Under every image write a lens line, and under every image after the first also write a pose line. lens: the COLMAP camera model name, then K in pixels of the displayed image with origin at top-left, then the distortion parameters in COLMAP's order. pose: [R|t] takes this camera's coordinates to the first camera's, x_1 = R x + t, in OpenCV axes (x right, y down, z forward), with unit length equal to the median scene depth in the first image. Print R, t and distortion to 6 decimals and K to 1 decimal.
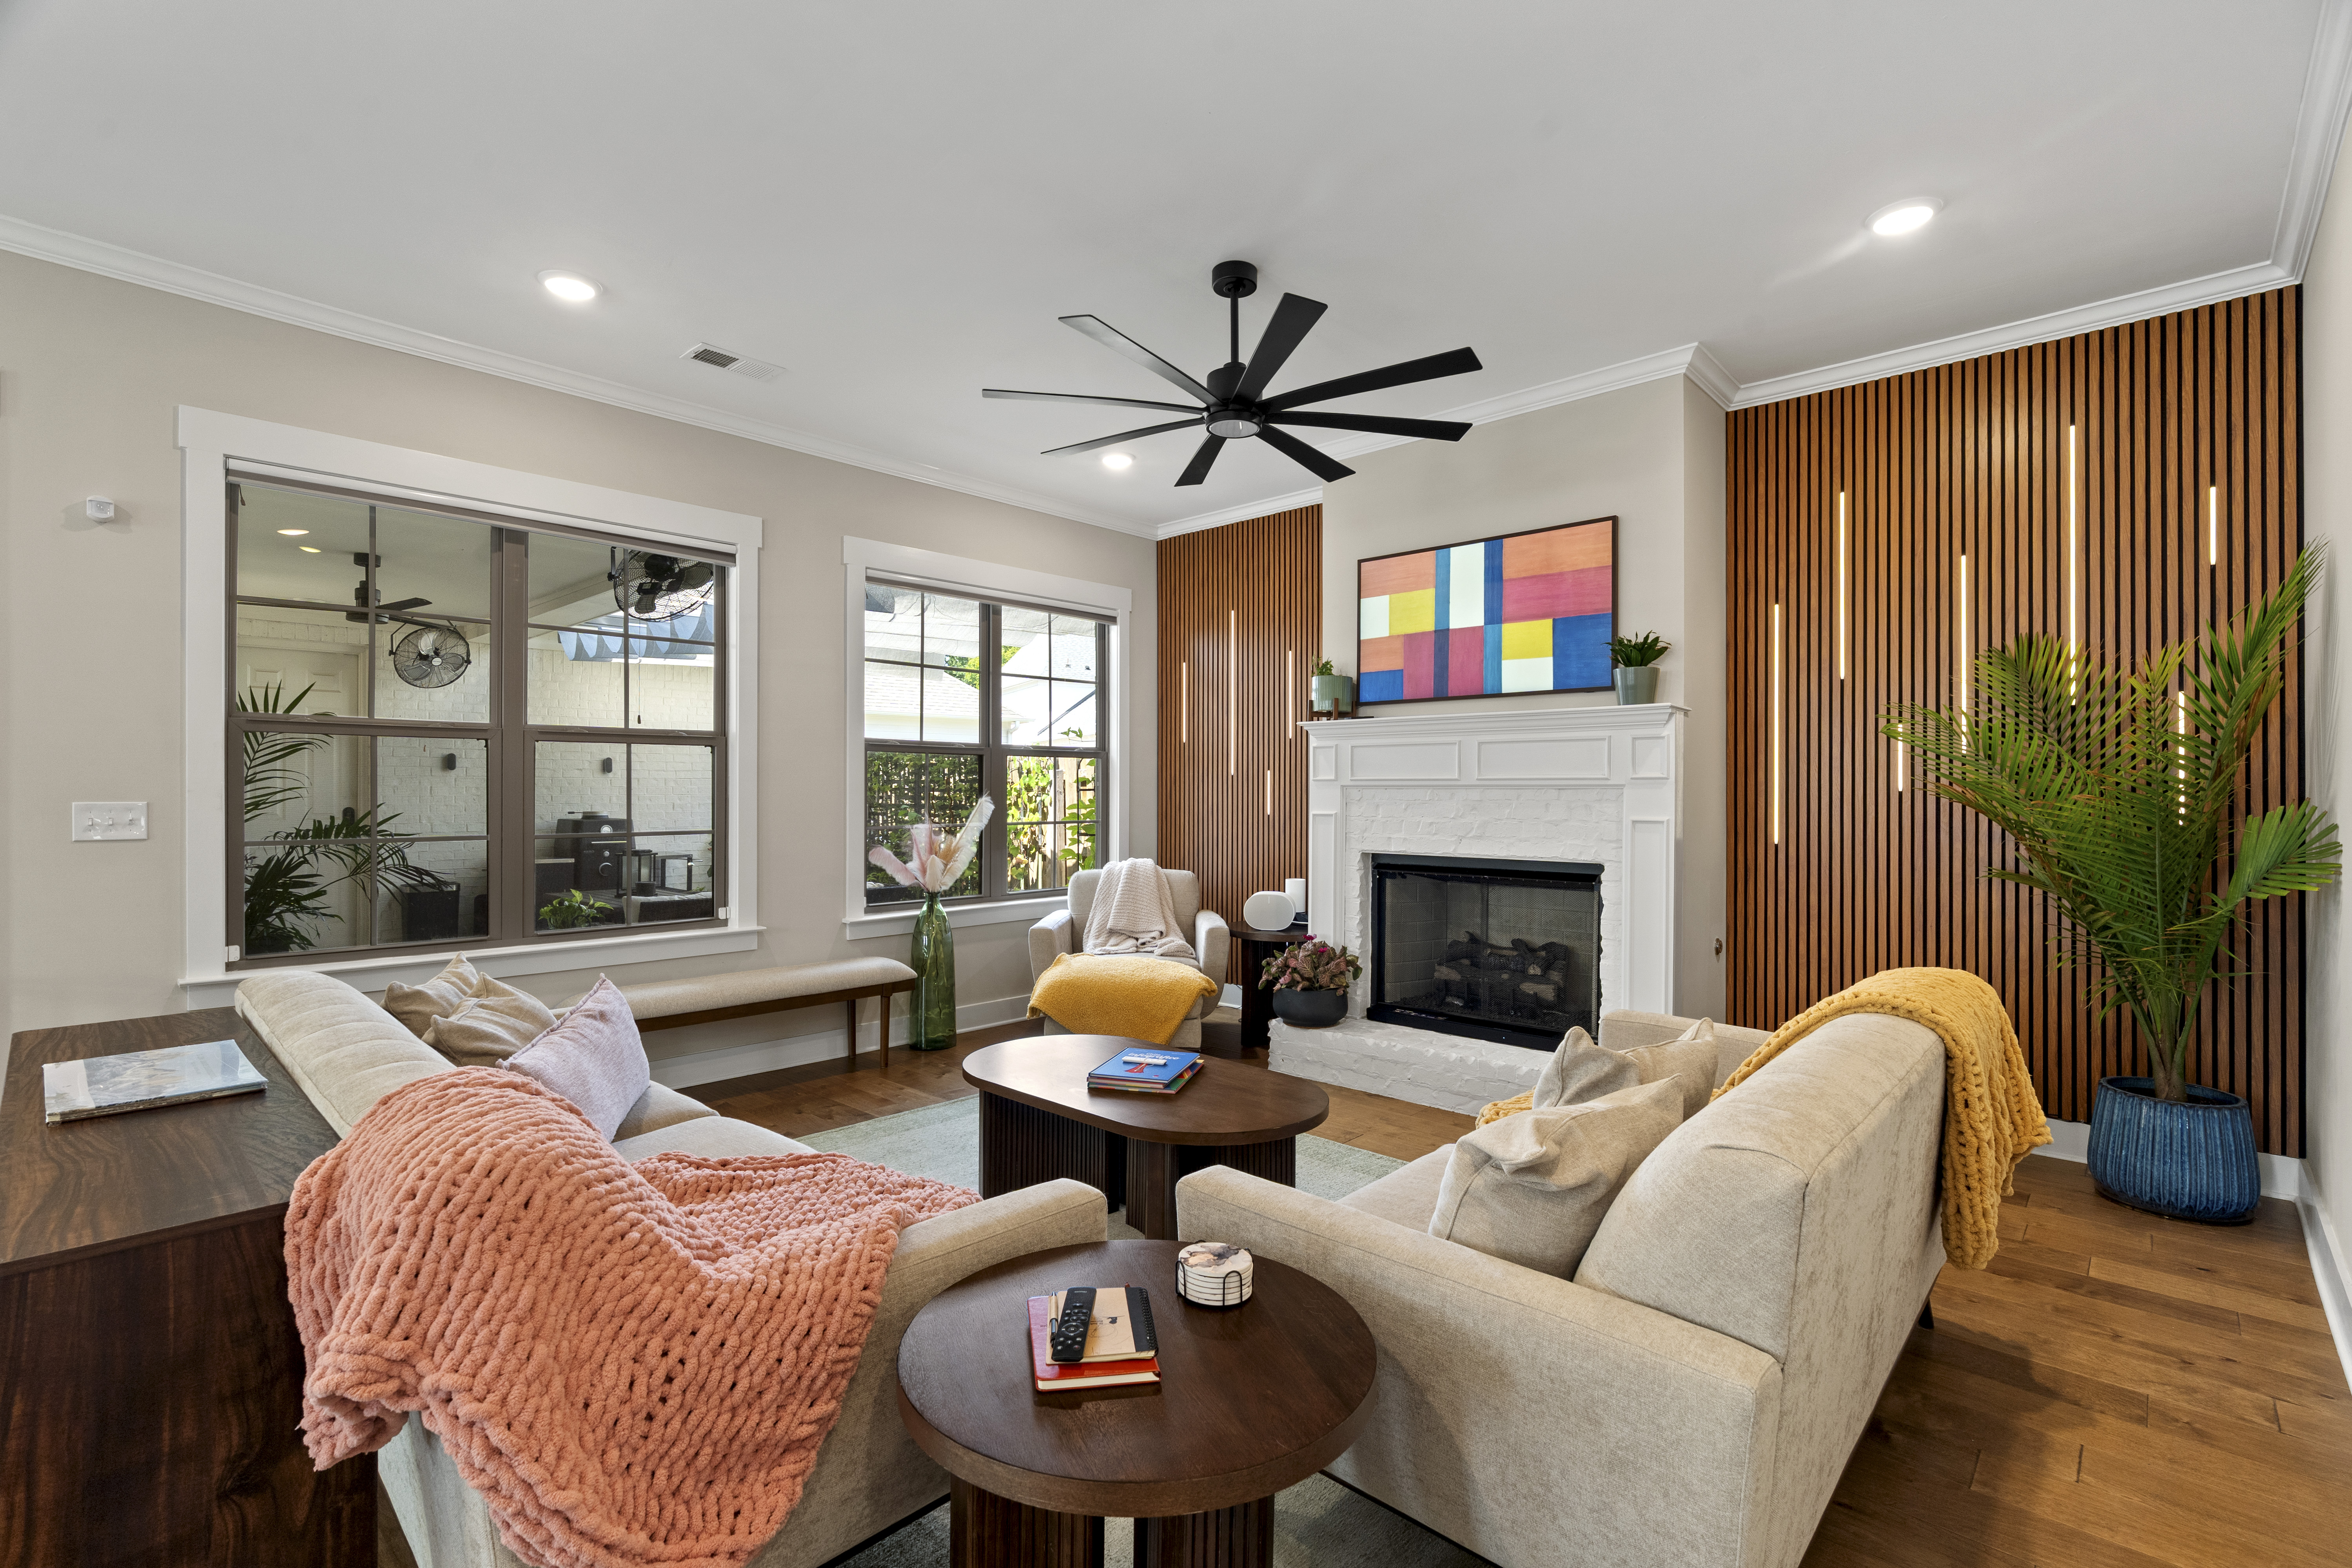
lens RADIAL K [[1067.7, 0, 1167.7], [0, 1067.7, 790.9], [0, 0, 1]] dist [-0.005191, -0.000078]
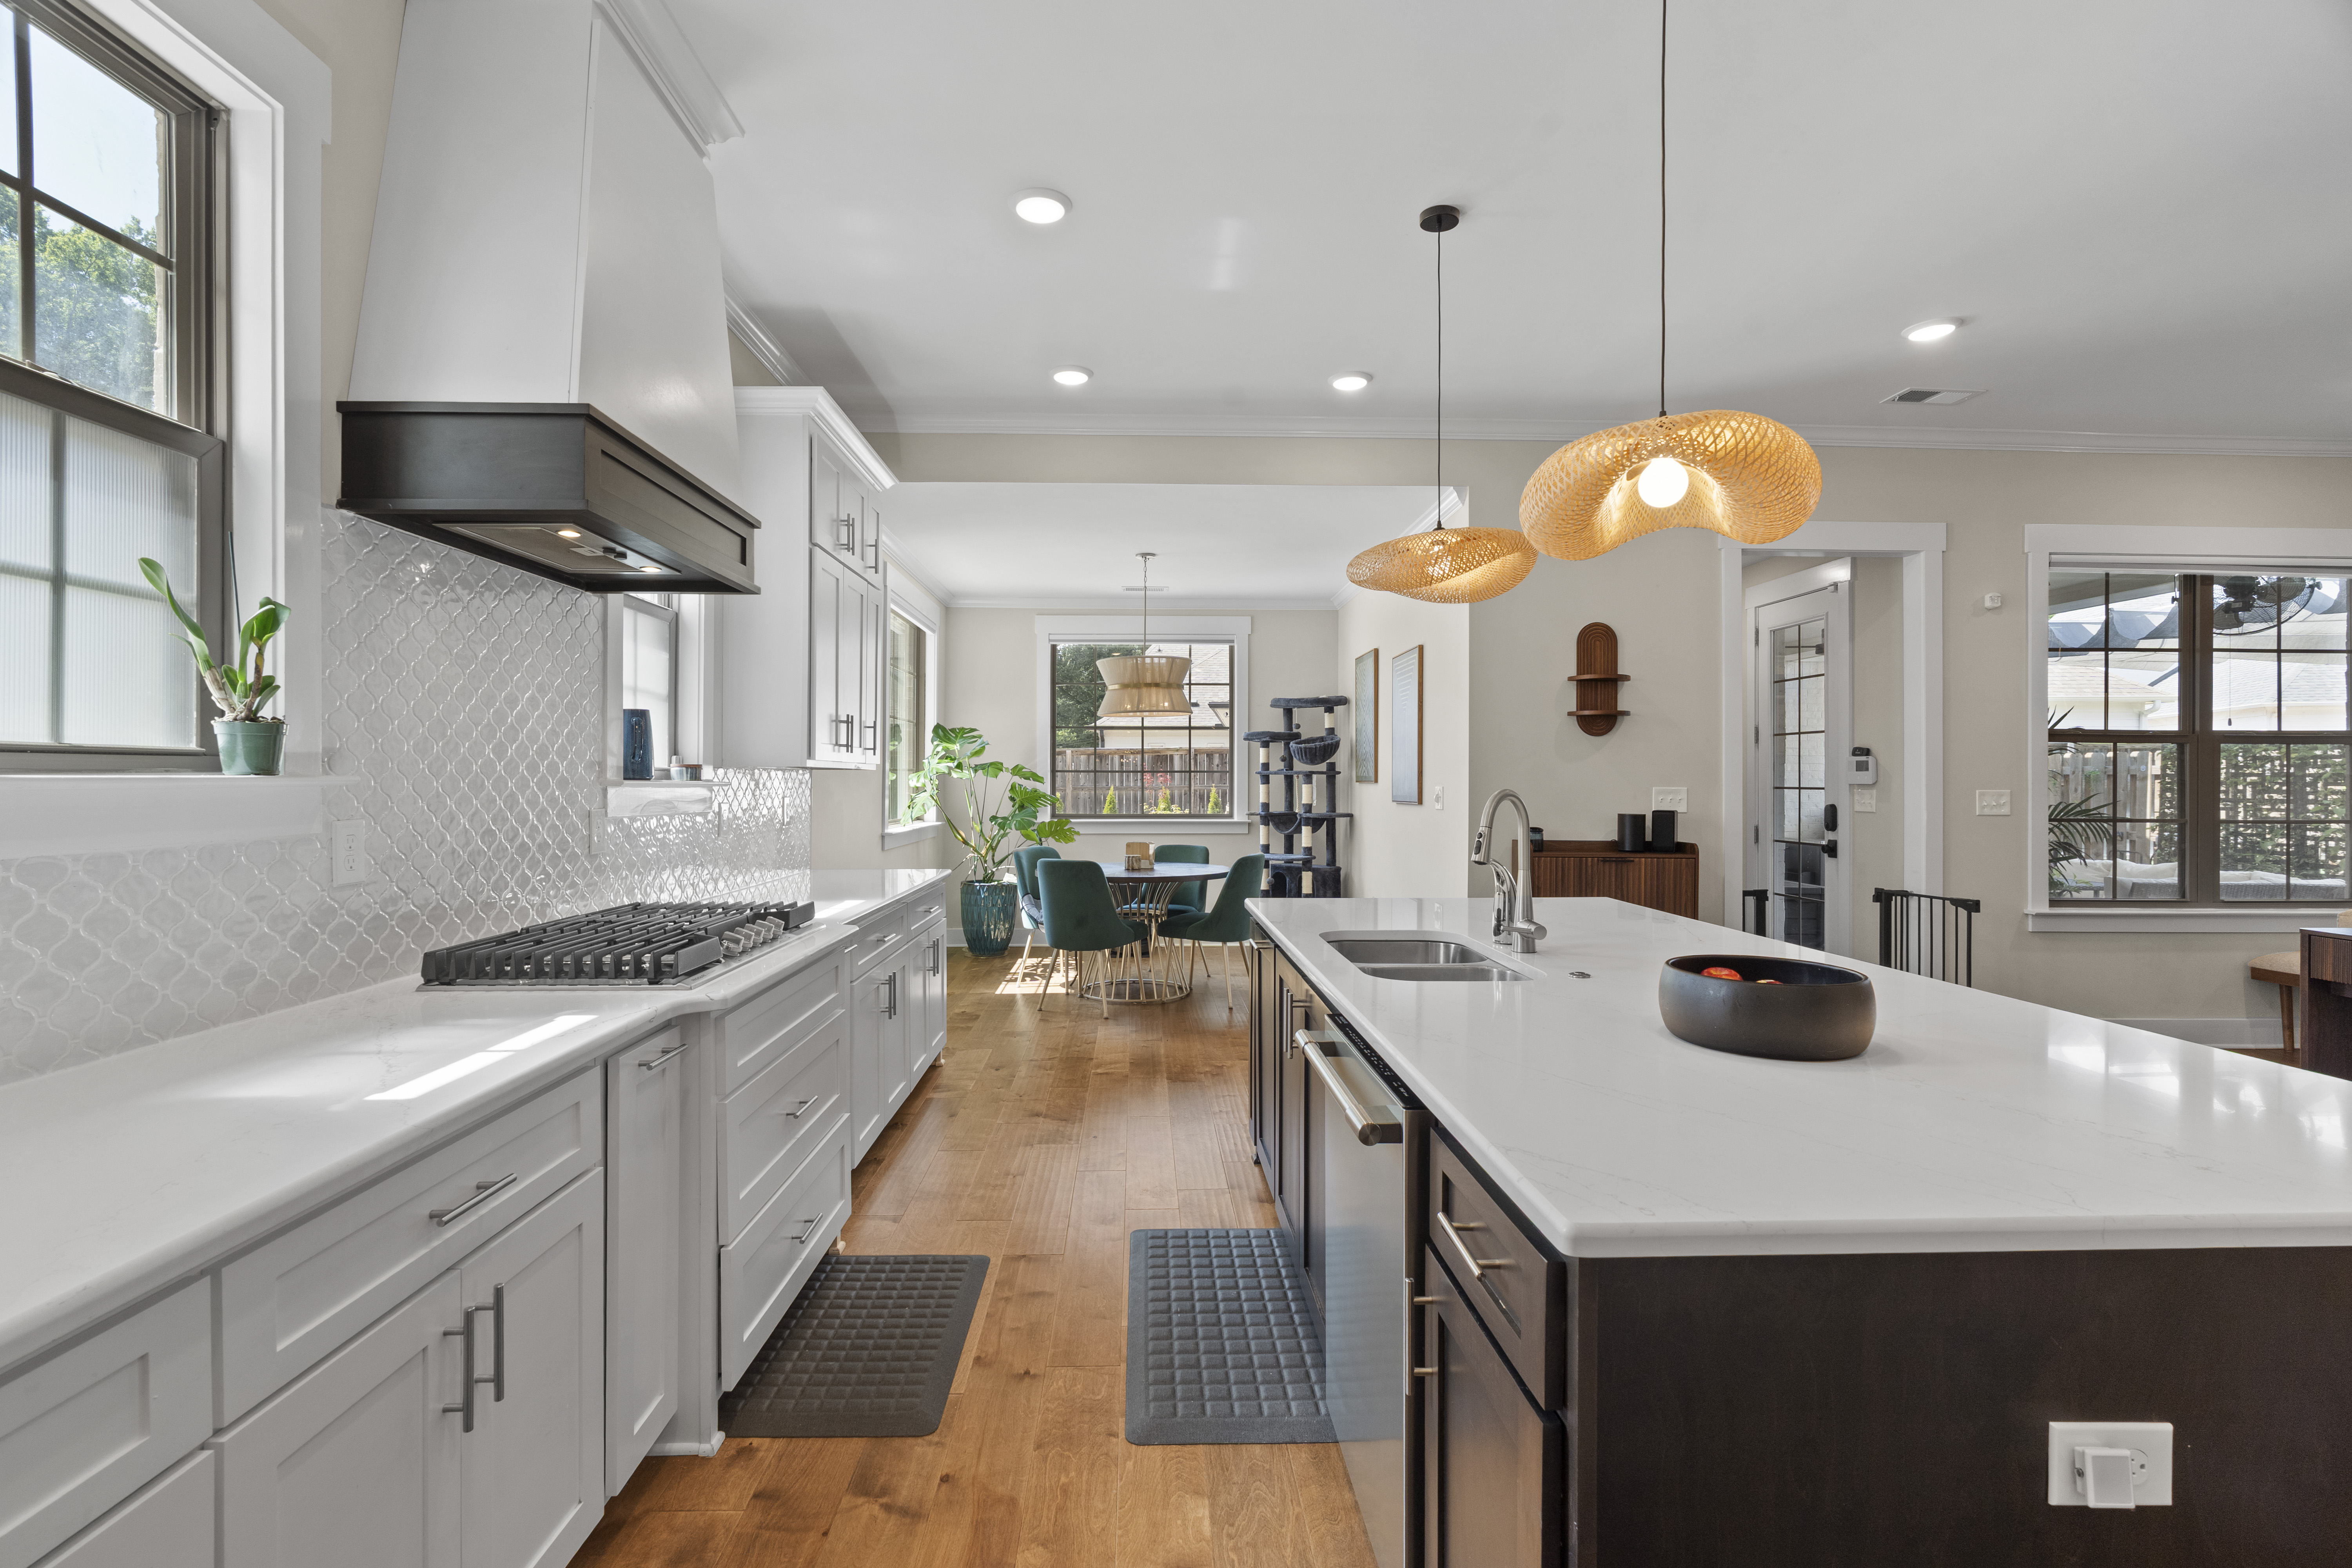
lens RADIAL K [[1067.7, 0, 1169.0], [0, 1067.7, 784.4], [0, 0, 1]] dist [-0.005191, -0.000078]
pose [[0.711981, -0.000196, -0.702199, -0.505023], [-0.001273, 0.999998, -0.001570, 0.003792], [0.702198, 0.002011, 0.711979, -0.611583]]
